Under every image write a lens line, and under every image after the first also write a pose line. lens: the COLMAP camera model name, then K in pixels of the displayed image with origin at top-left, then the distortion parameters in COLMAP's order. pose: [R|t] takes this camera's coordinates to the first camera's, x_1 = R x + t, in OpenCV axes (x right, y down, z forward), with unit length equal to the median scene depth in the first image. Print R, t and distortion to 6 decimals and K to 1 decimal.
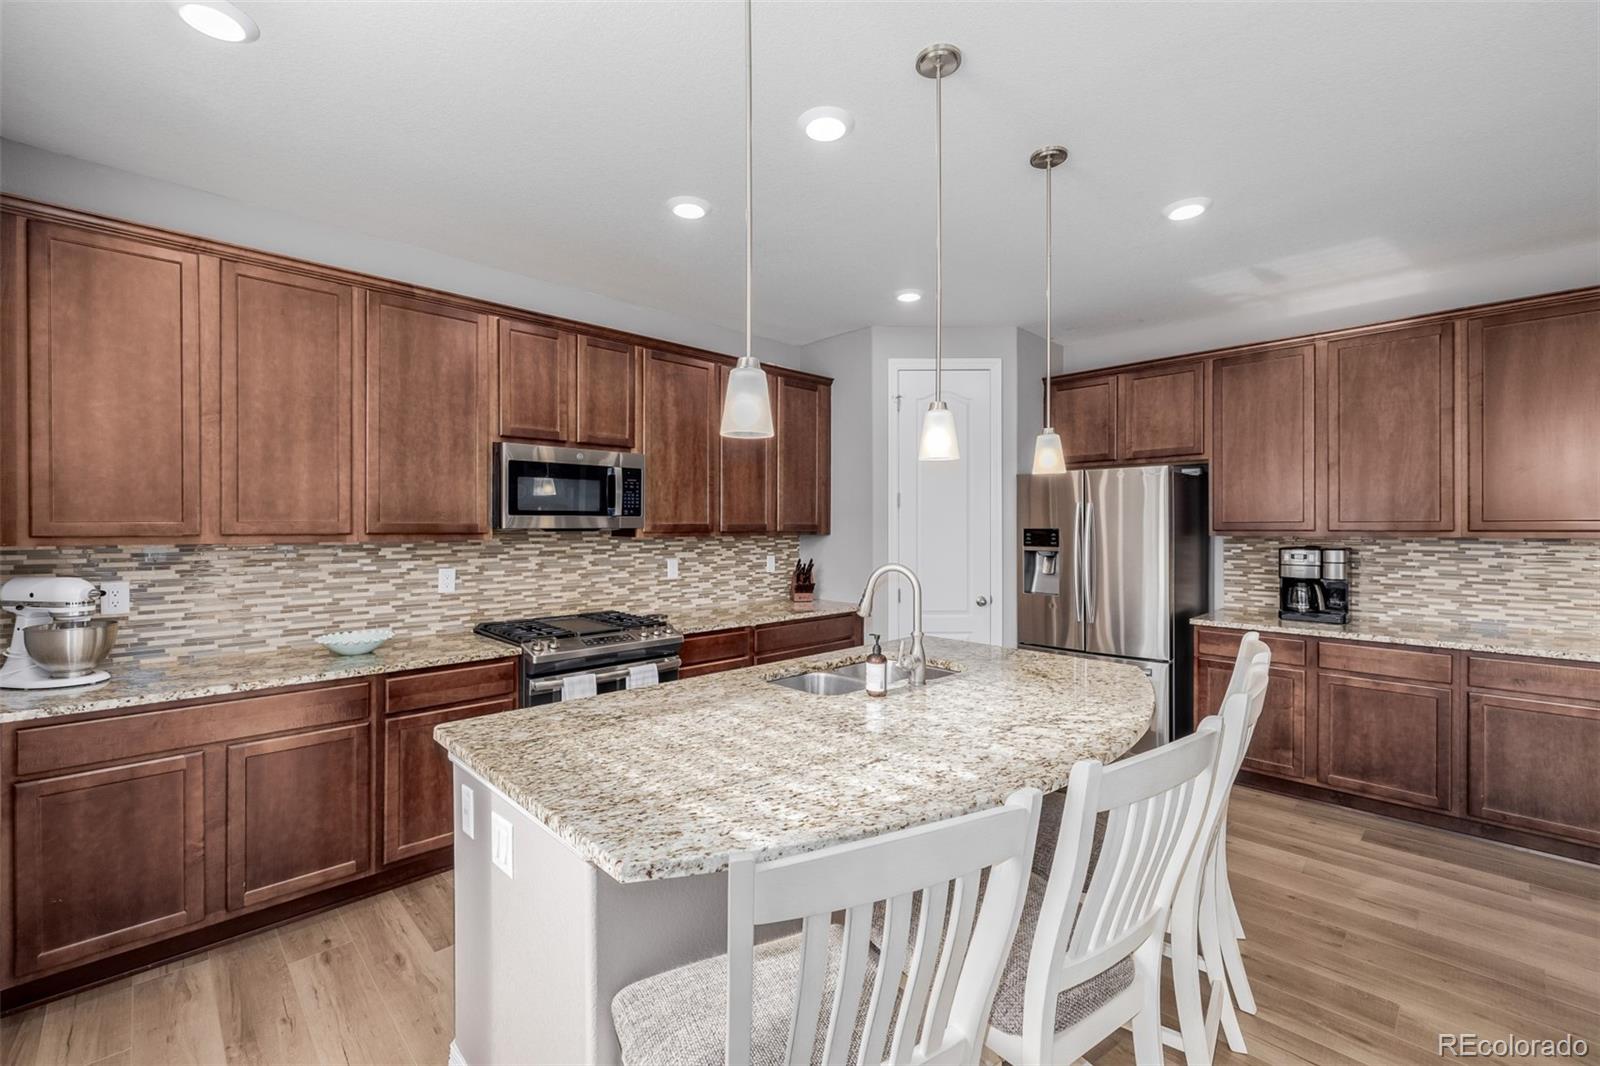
lens RADIAL K [[680.8, 0, 786.6], [0, 680.8, 529.8], [0, 0, 1]] dist [-0.004670, 0.000395]
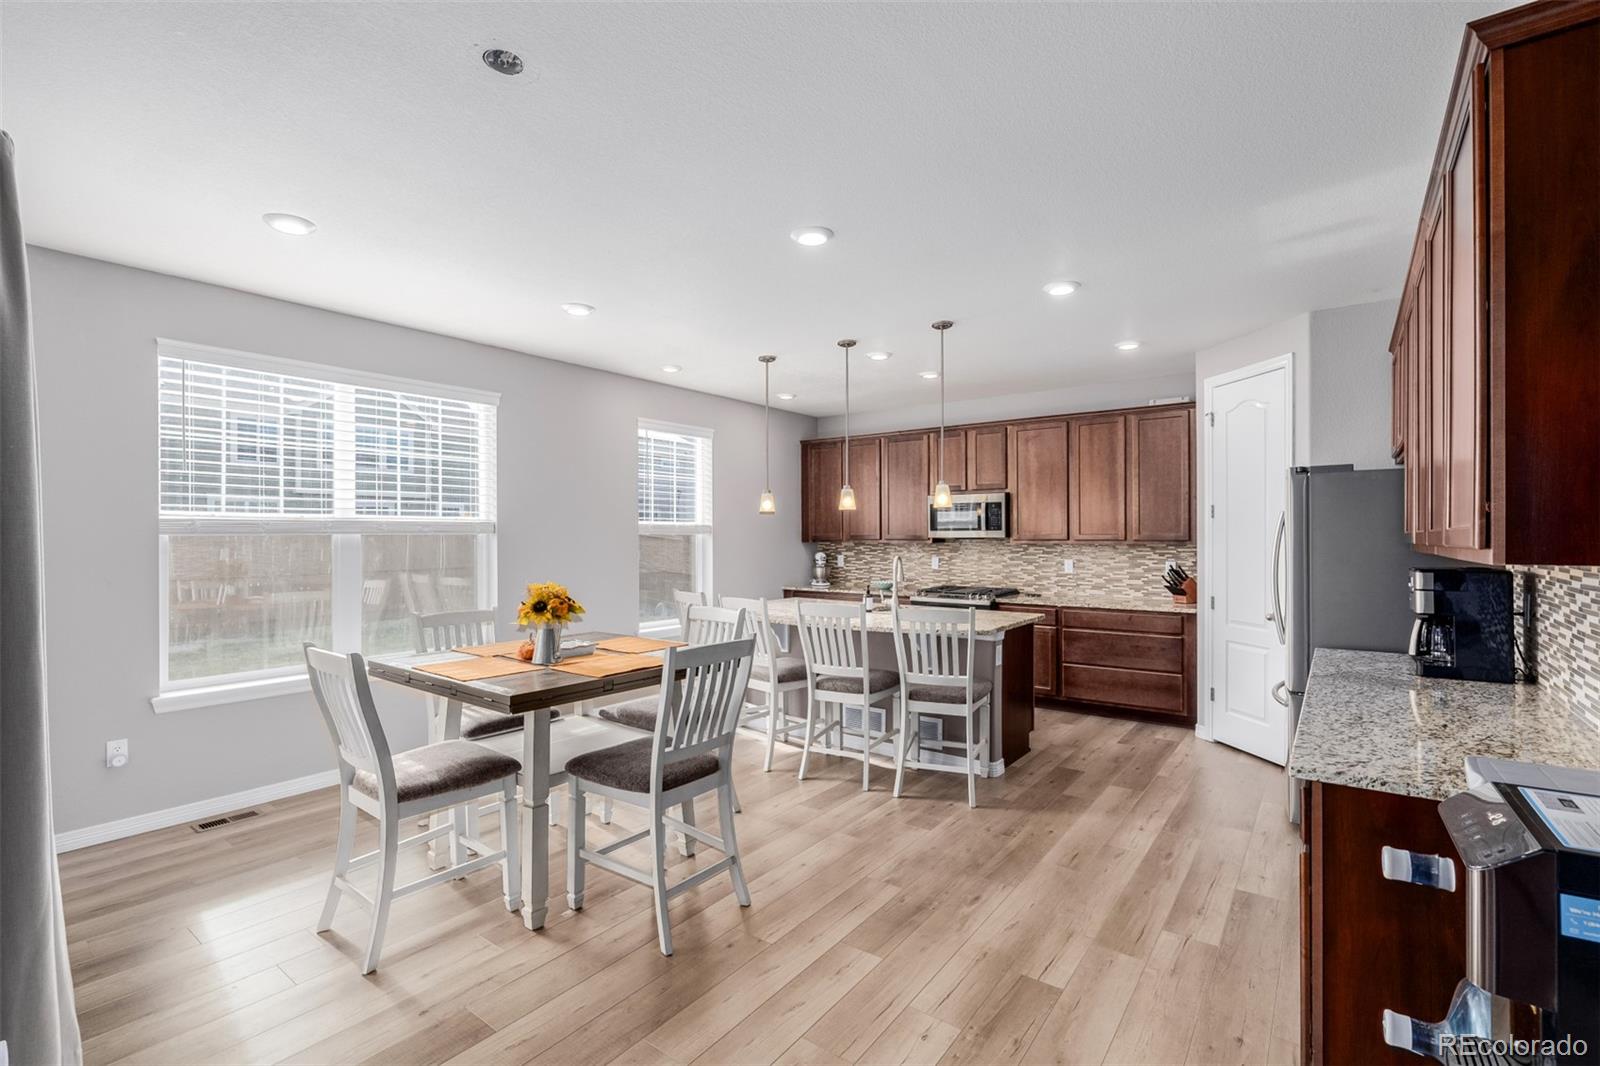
lens RADIAL K [[717.8, 0, 798.8], [0, 717.8, 540.7], [0, 0, 1]] dist [0.004451, 0.000114]
pose [[0.167938, 0.008985, -0.985757, 1.720413], [-0.004864, 0.999954, 0.008286, -0.008459], [0.985786, 0.003404, 0.167973, 0.265579]]
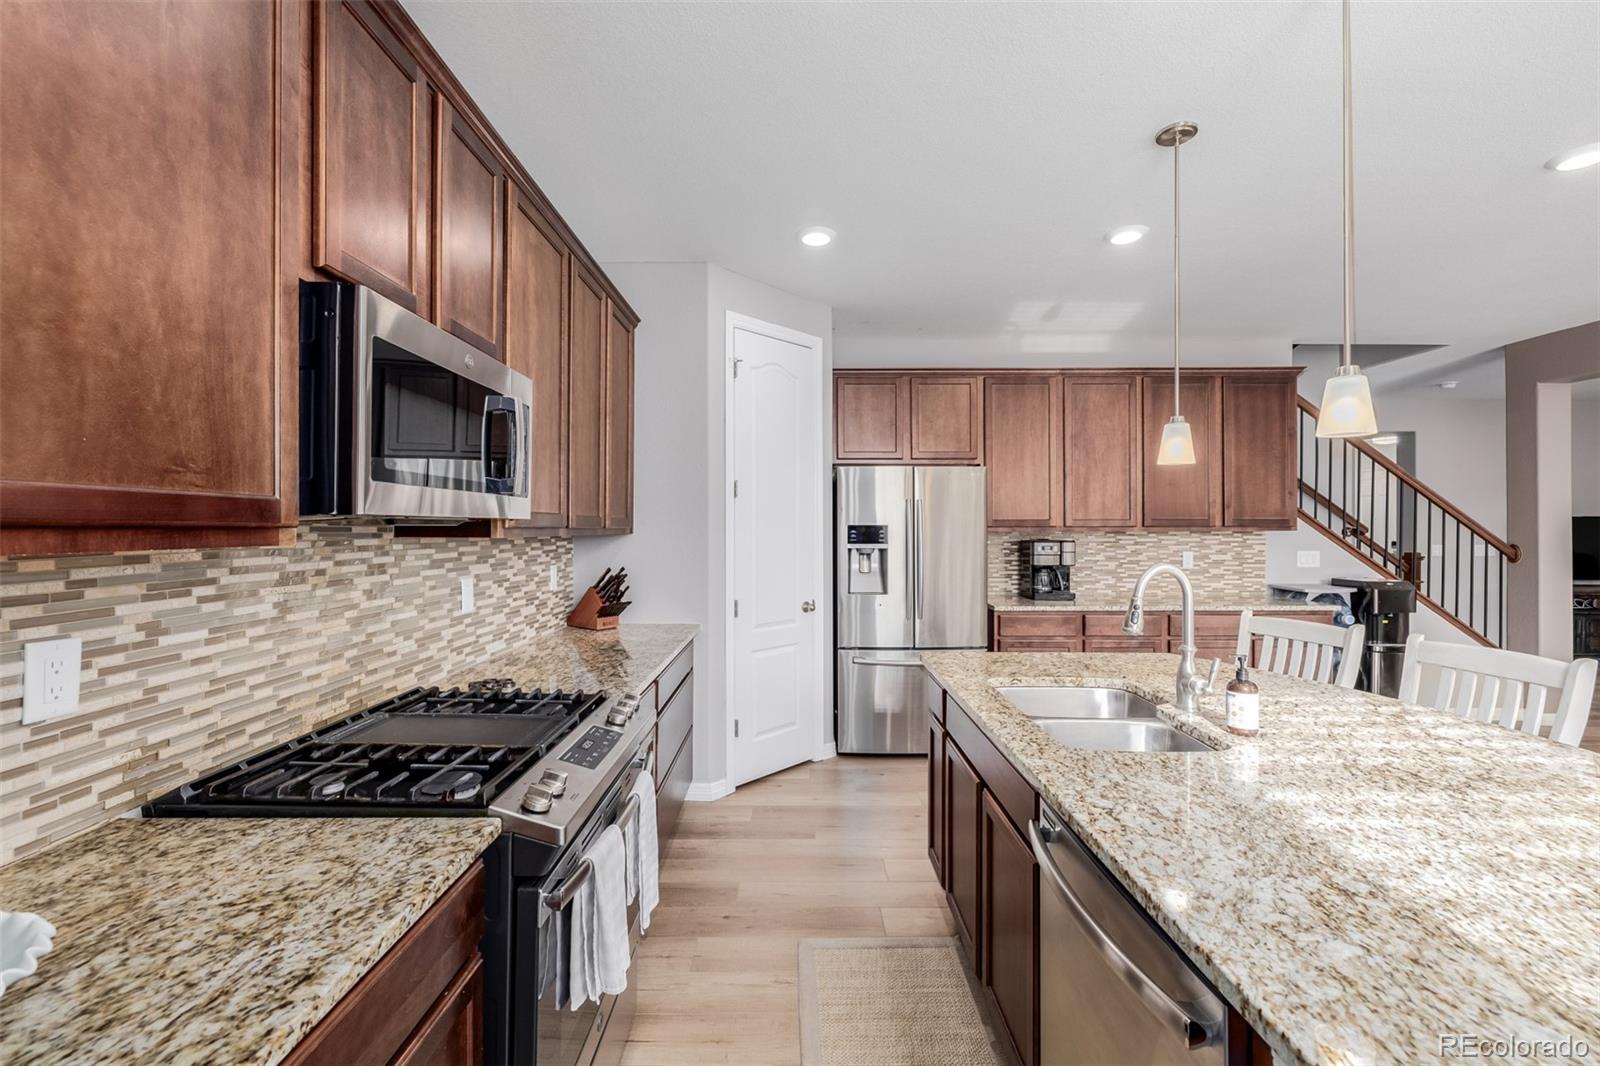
lens RADIAL K [[680.8, 0, 798.7], [0, 680.8, 527.1], [0, 0, 1]] dist [-0.004670, 0.000395]
pose [[0.682650, 0.001386, 0.730744, -0.548428], [0.002525, 0.999988, -0.004256, 0.007258], [-0.730741, 0.004750, 0.682639, 0.593830]]
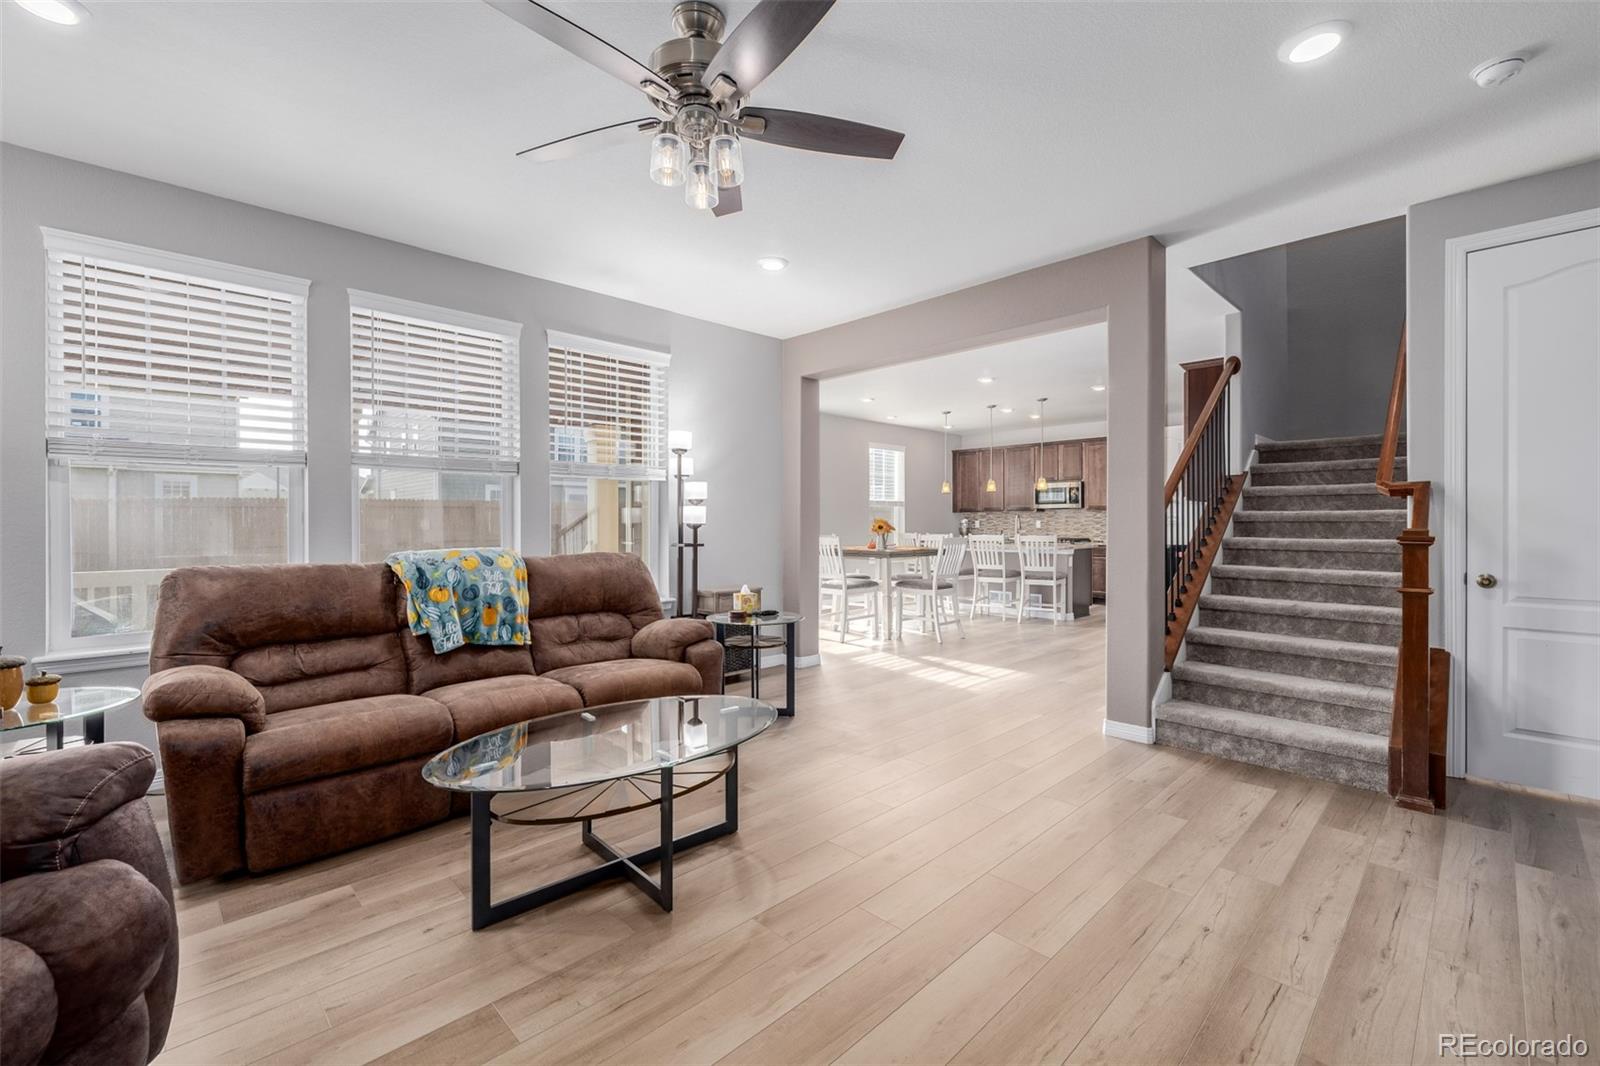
lens RADIAL K [[680.8, 0, 791.3], [0, 680.8, 523.2], [0, 0, 1]] dist [-0.004670, 0.000395]
pose [[0.006267, 0.004524, -0.999970, 3.150755], [-0.005804, 0.999973, 0.004488, 0.069071], [0.999964, 0.005775, 0.006293, -0.259844]]
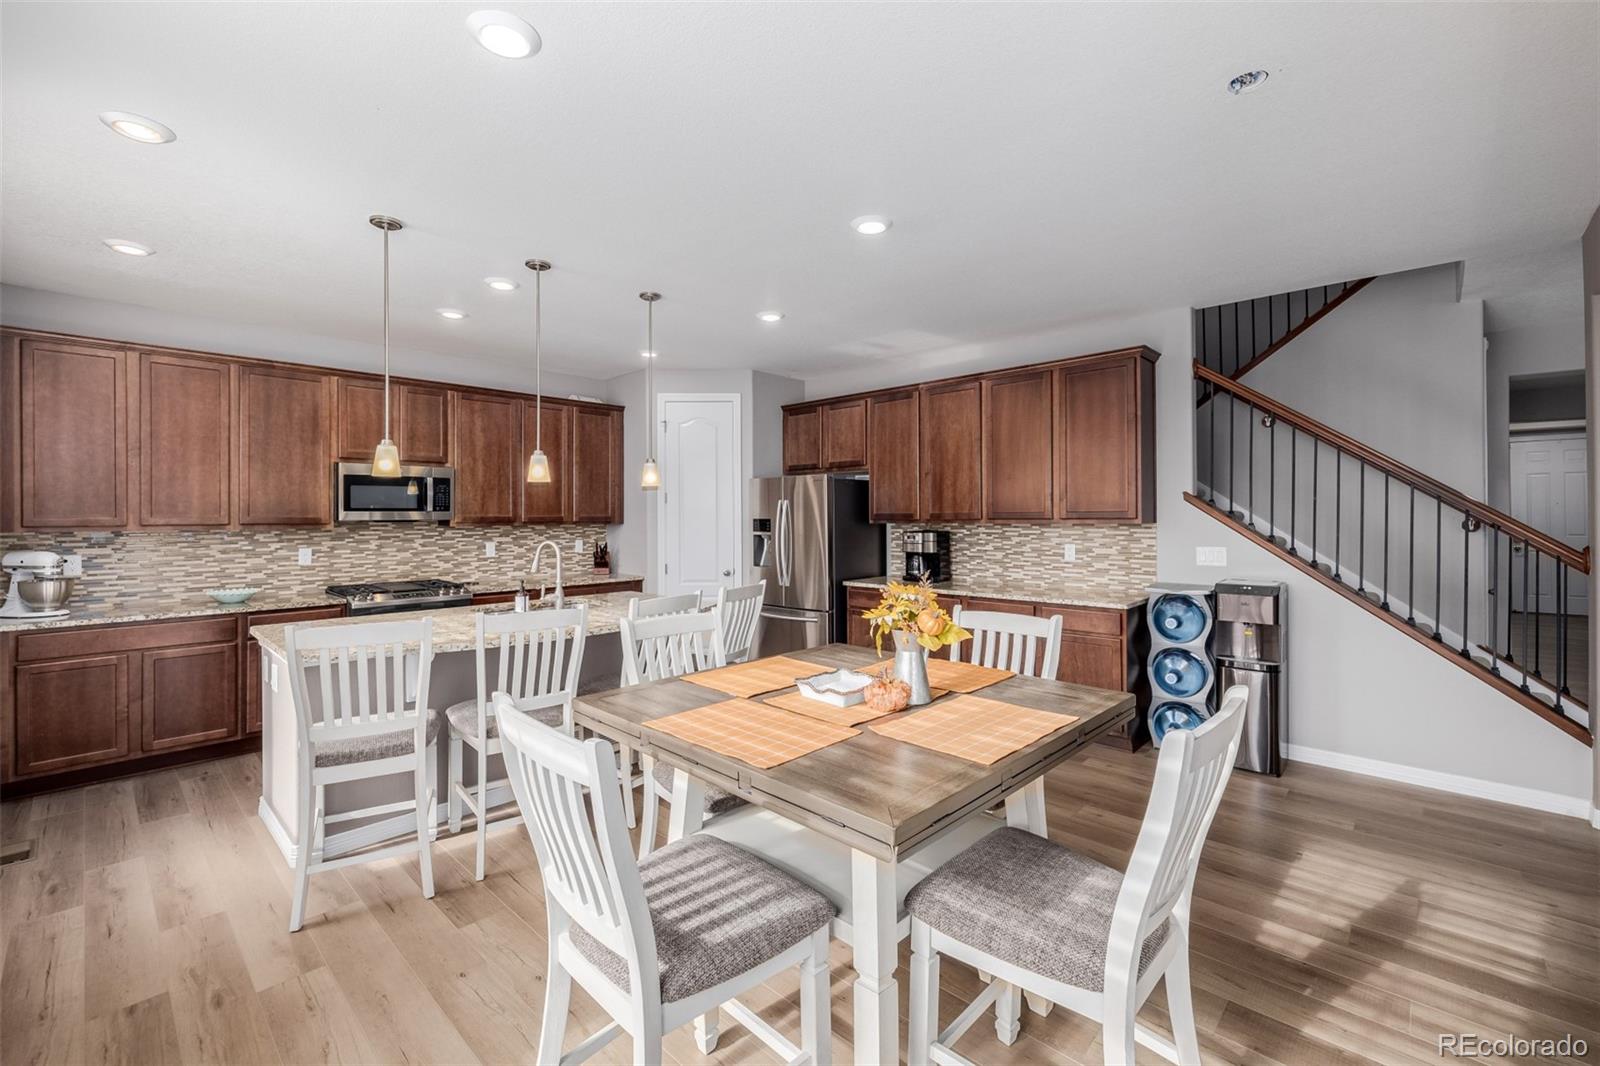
lens RADIAL K [[697.6, 0, 787.9], [0, 697.6, 515.6], [0, 0, 1]] dist [-0.003174, -0.000804]
pose [[0.999455, -0.004267, 0.032736, 0.534836], [0.004449, 0.999975, -0.005474, 0.000109], [-0.032711, 0.005616, 0.999449, -0.576376]]
